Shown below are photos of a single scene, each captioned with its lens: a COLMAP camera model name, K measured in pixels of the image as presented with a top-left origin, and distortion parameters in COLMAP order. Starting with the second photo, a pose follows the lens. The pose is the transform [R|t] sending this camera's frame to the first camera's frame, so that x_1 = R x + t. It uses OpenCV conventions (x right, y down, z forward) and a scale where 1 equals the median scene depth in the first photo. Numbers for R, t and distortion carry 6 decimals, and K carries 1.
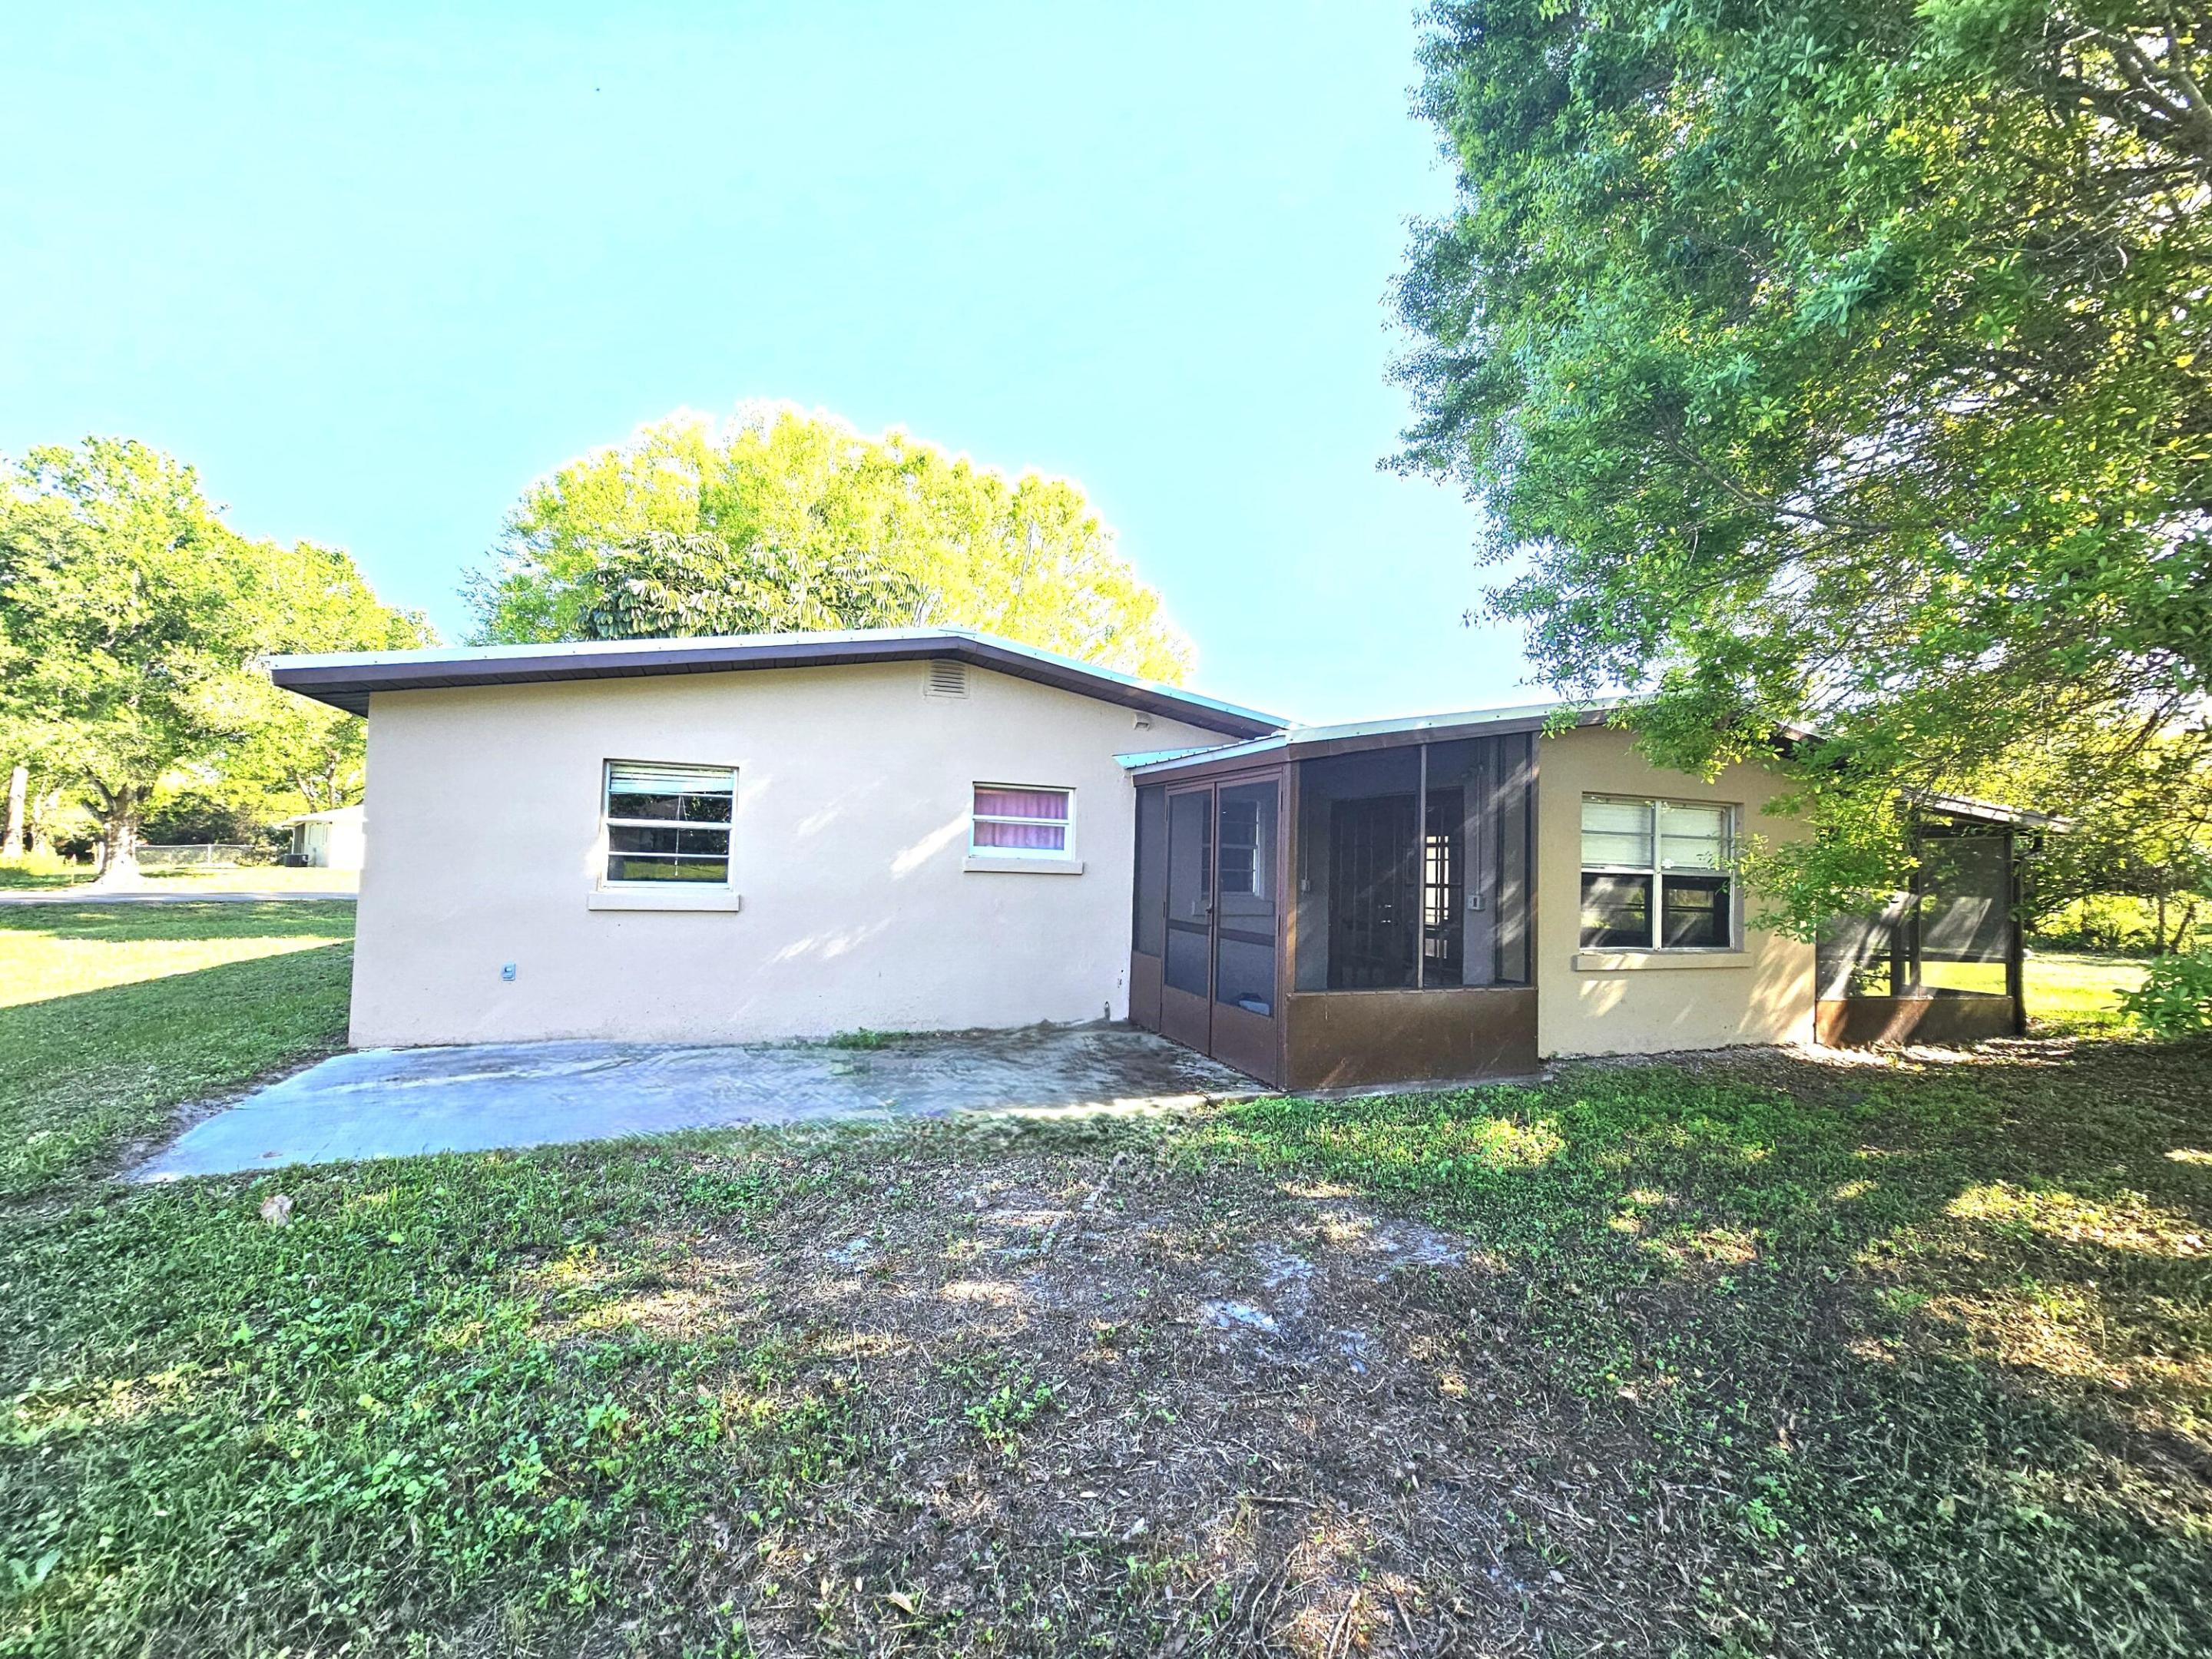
lens RADIAL K [[902.2, 0, 1110.0], [0, 902.2, 829.2], [0, 0, 1]] dist [-0.002744, -0.000099]
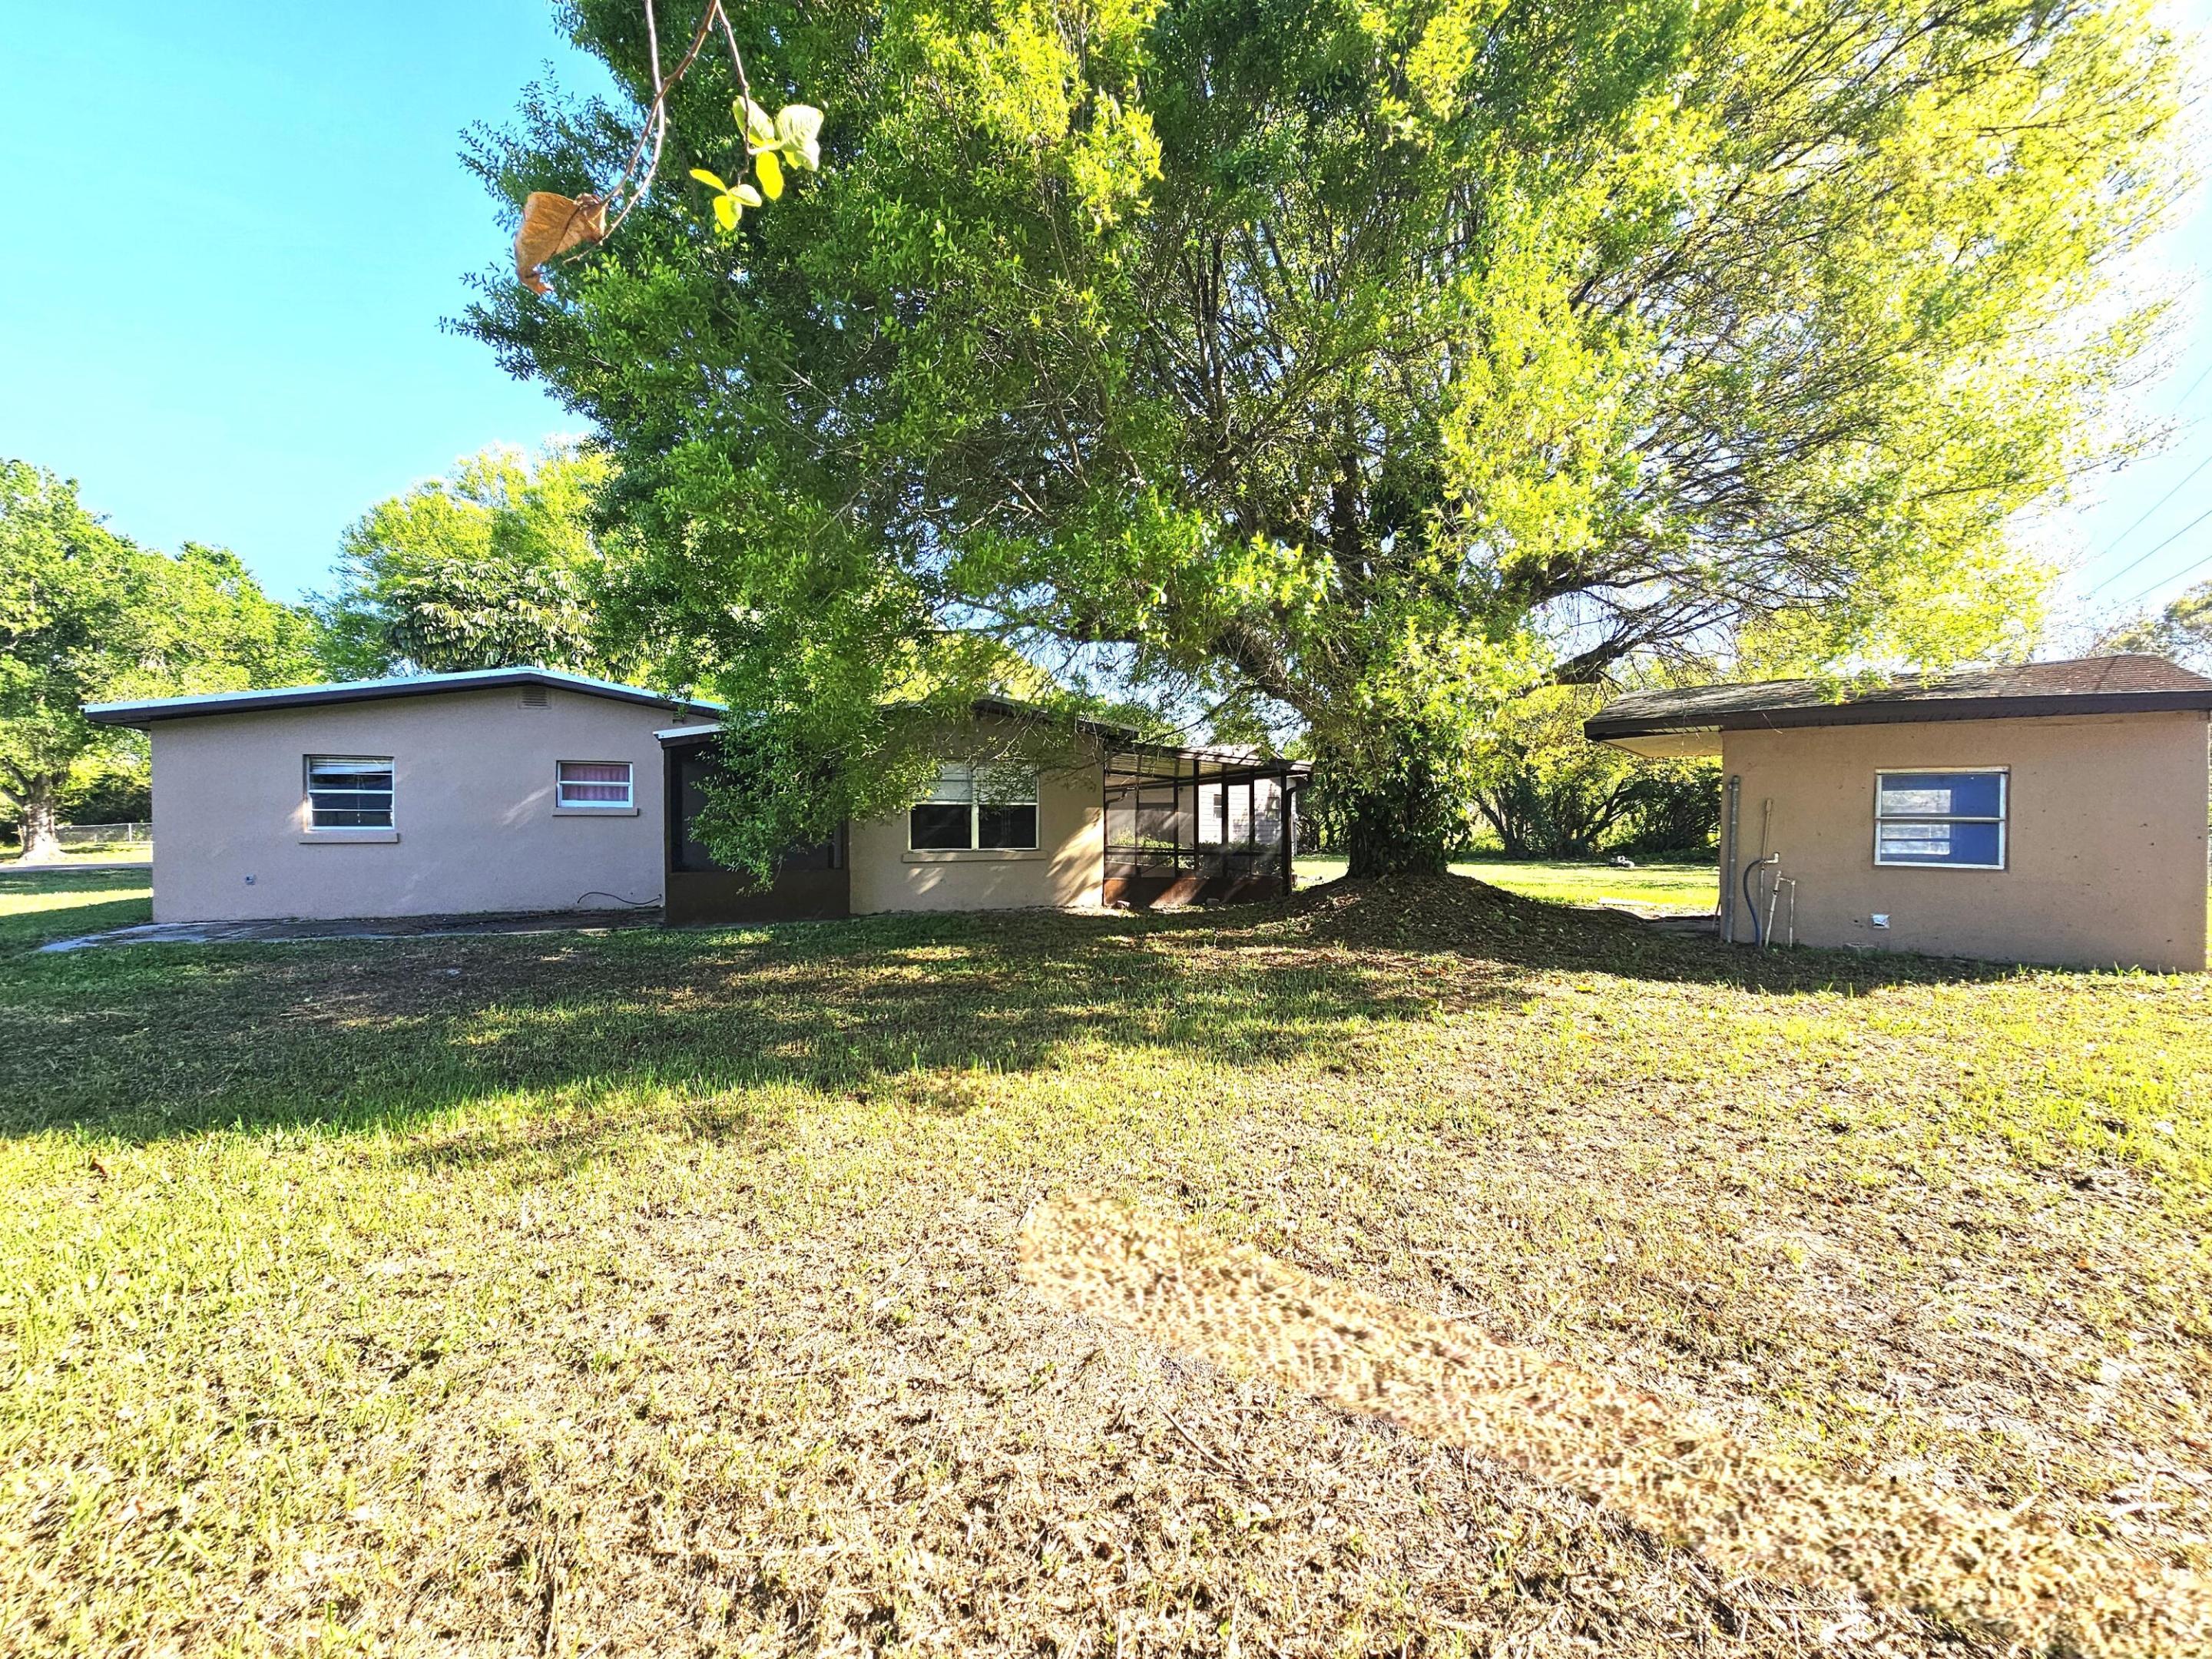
lens RADIAL K [[902.2, 0, 1102.1], [0, 902.2, 827.5], [0, 0, 1]] dist [-0.002744, -0.000099]
pose [[0.999054, -0.031824, 0.029641, 0.372700], [0.030292, 0.998251, 0.050775, 0.007508], [-0.031205, -0.049829, 0.998270, -0.316792]]
